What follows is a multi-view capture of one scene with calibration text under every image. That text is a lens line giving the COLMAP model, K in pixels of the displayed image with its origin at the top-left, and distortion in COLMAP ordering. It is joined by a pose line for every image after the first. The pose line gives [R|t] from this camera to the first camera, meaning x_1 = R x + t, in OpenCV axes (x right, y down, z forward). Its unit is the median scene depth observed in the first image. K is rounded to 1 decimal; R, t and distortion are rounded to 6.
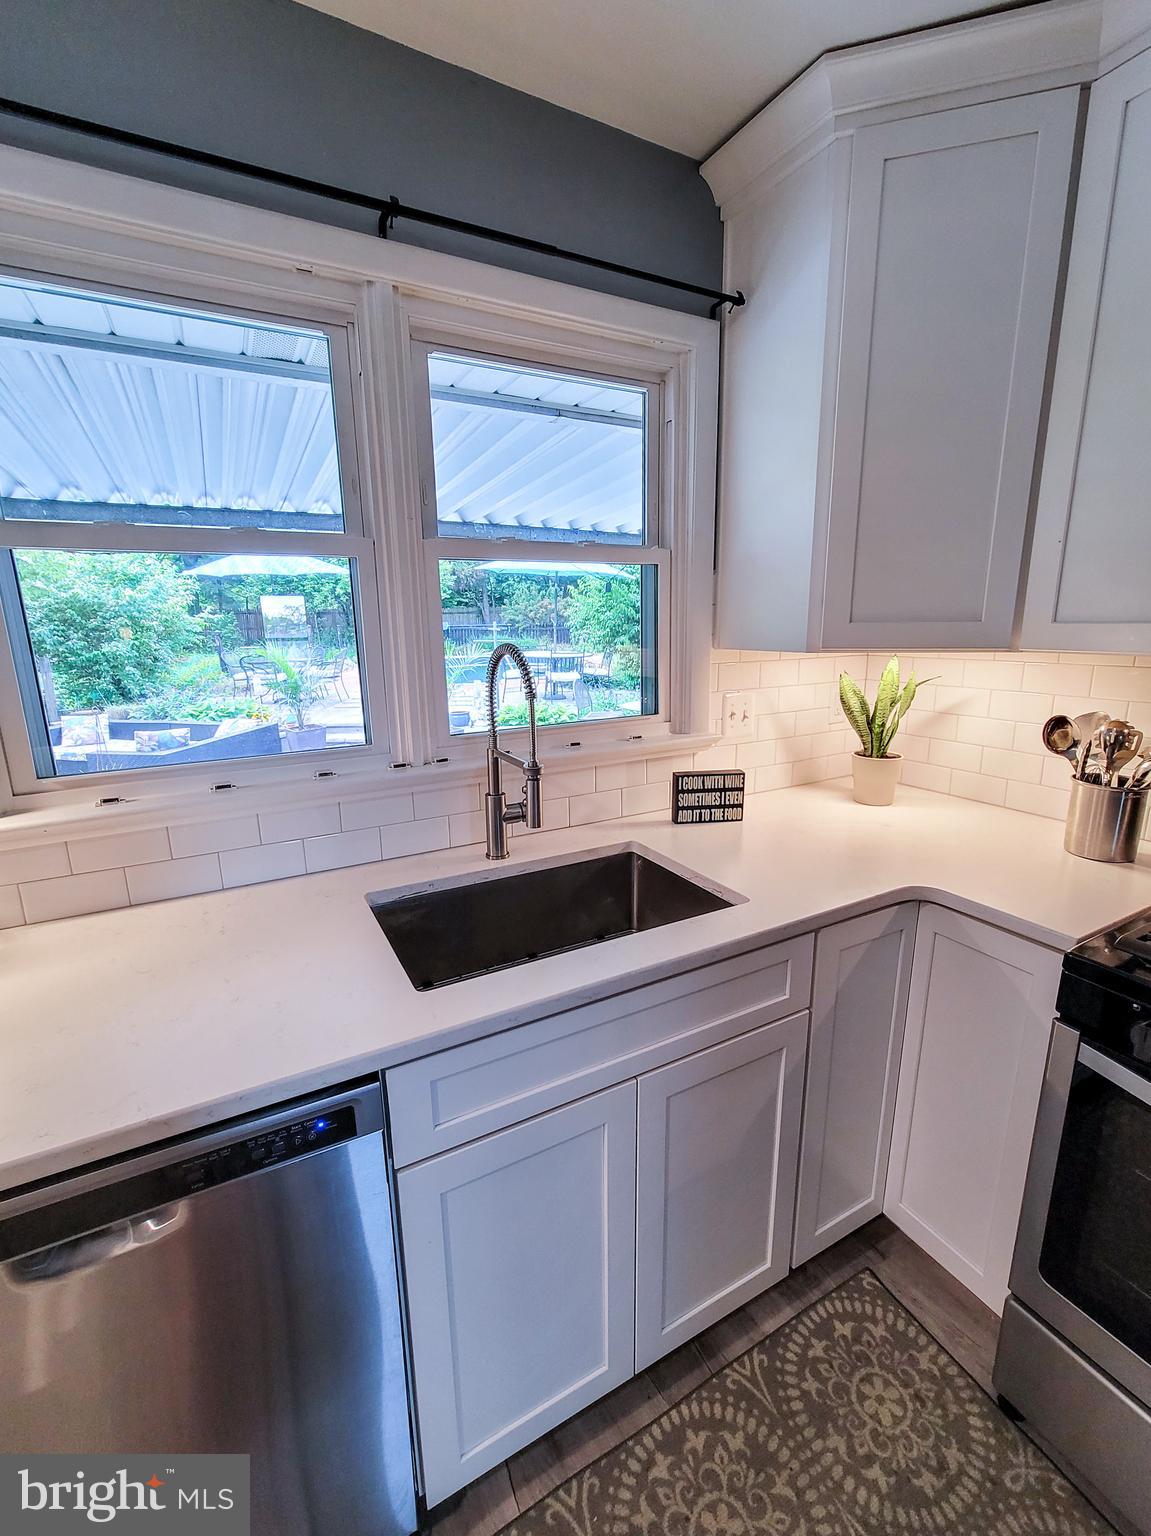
lens RADIAL K [[631.0, 0, 587.0], [0, 631.0, 763.1], [0, 0, 1]] dist [-0.003184, -0.000457]
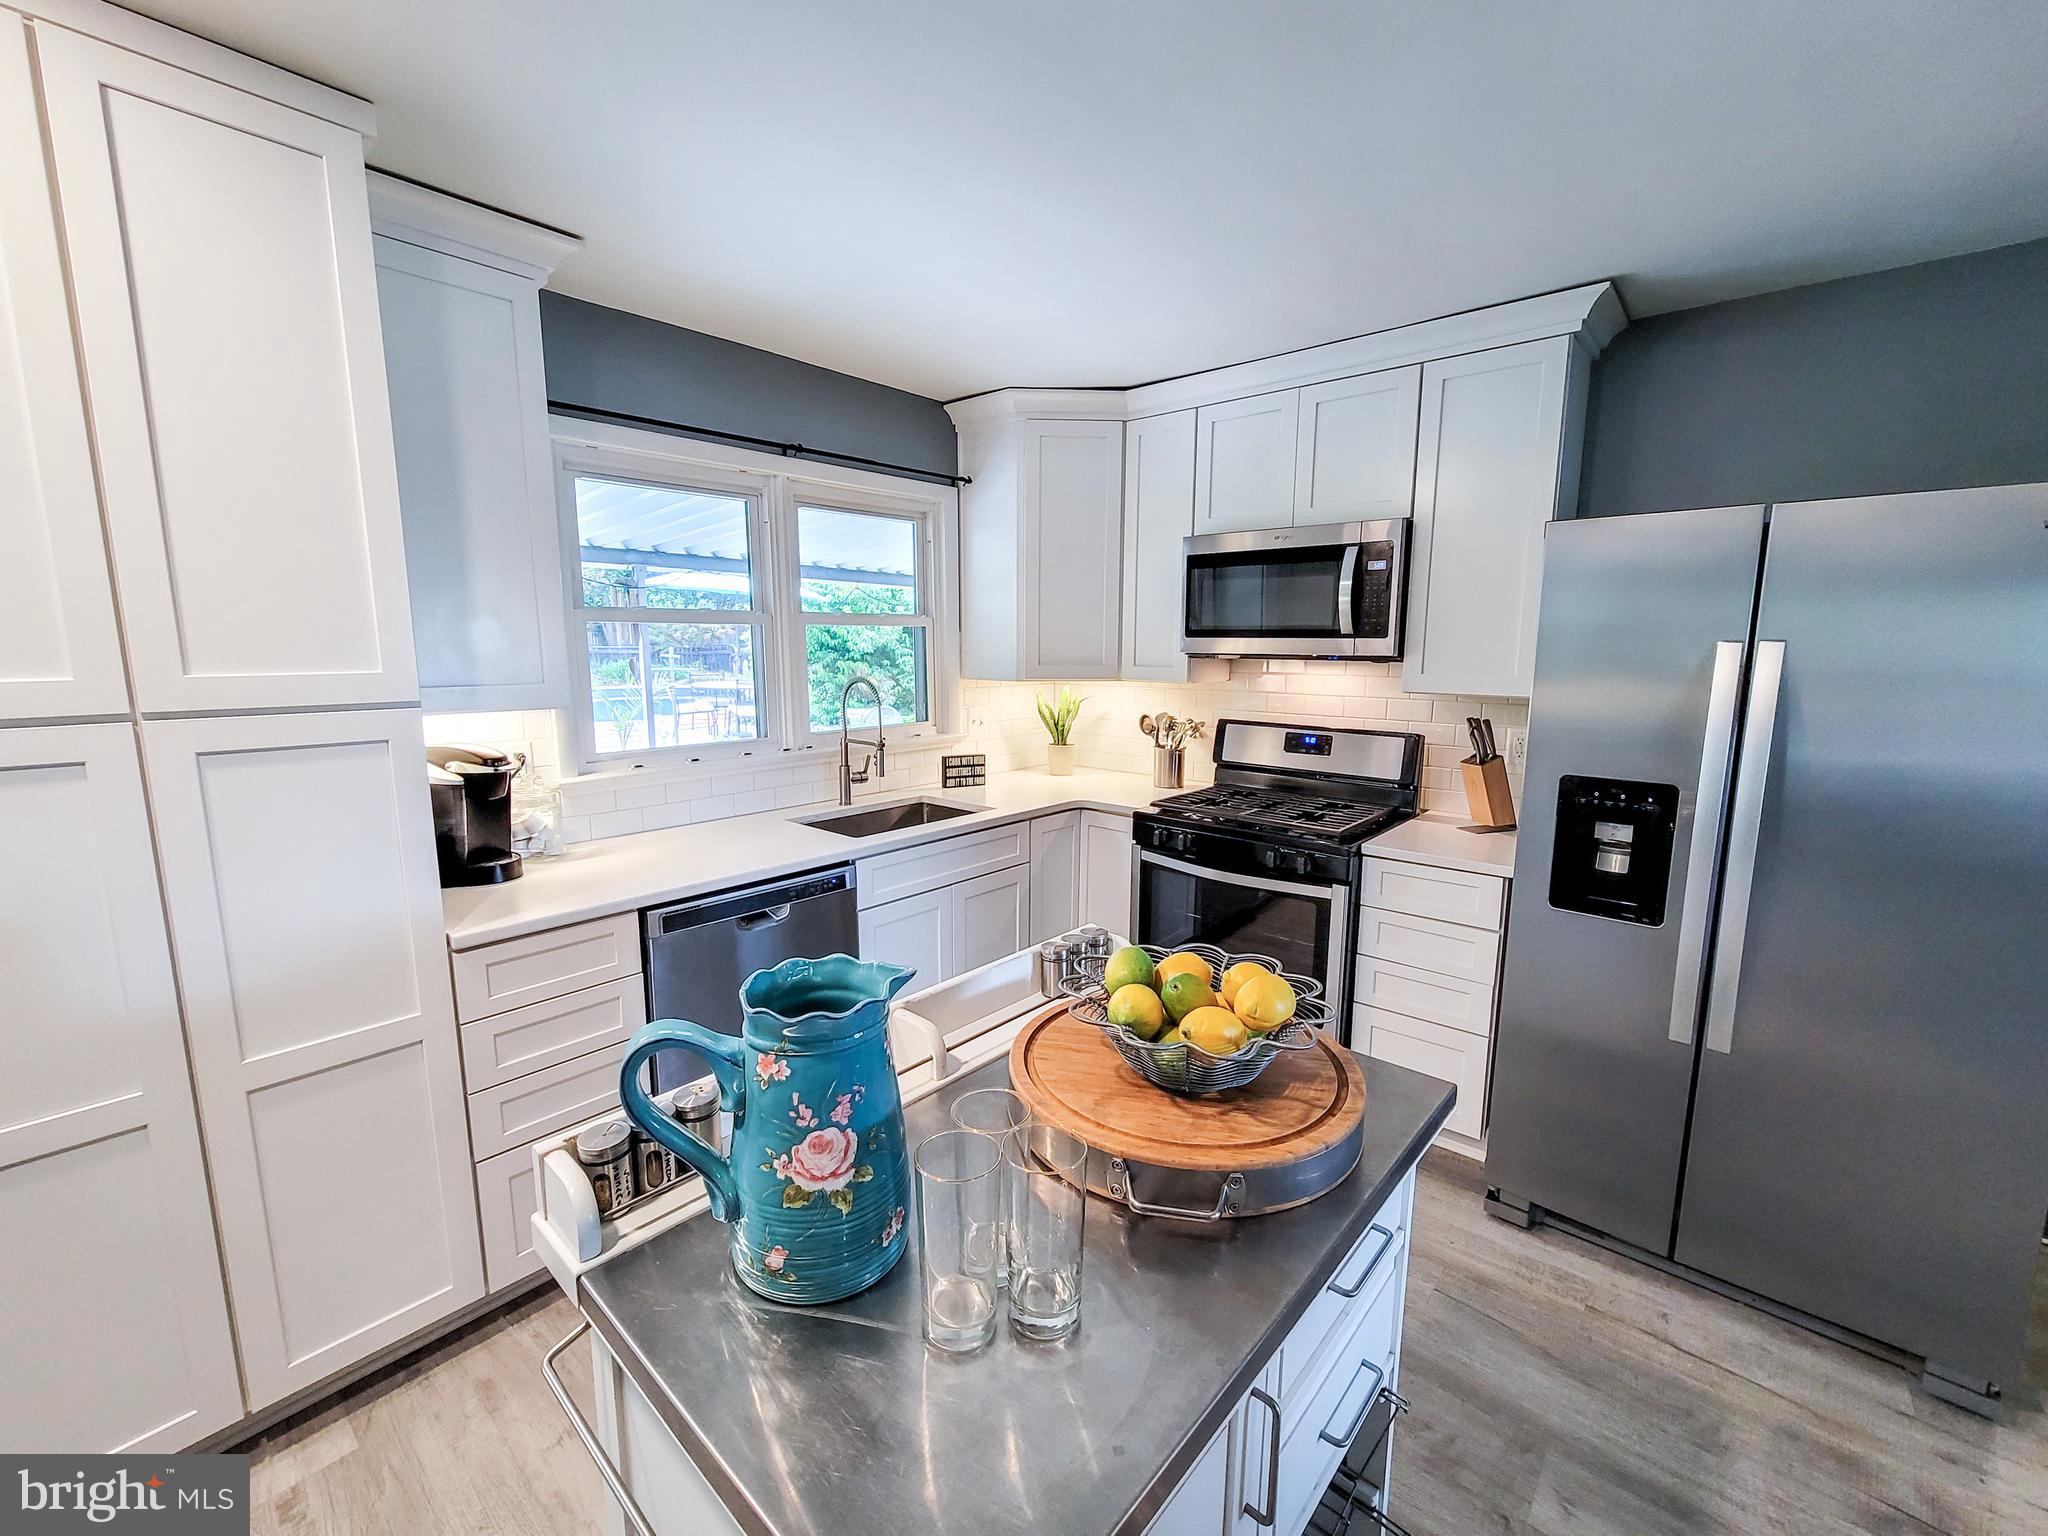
lens RADIAL K [[831.9, 0, 1024.0], [0, 831.9, 768.0], [0, 0, 1]] dist [-0.002487, -0.000336]
pose [[0.941543, -0.035085, 0.335062, -0.388823], [0.059086, 0.996344, -0.061706, 0.195058], [-0.331672, 0.077896, 0.940173, -1.084983]]
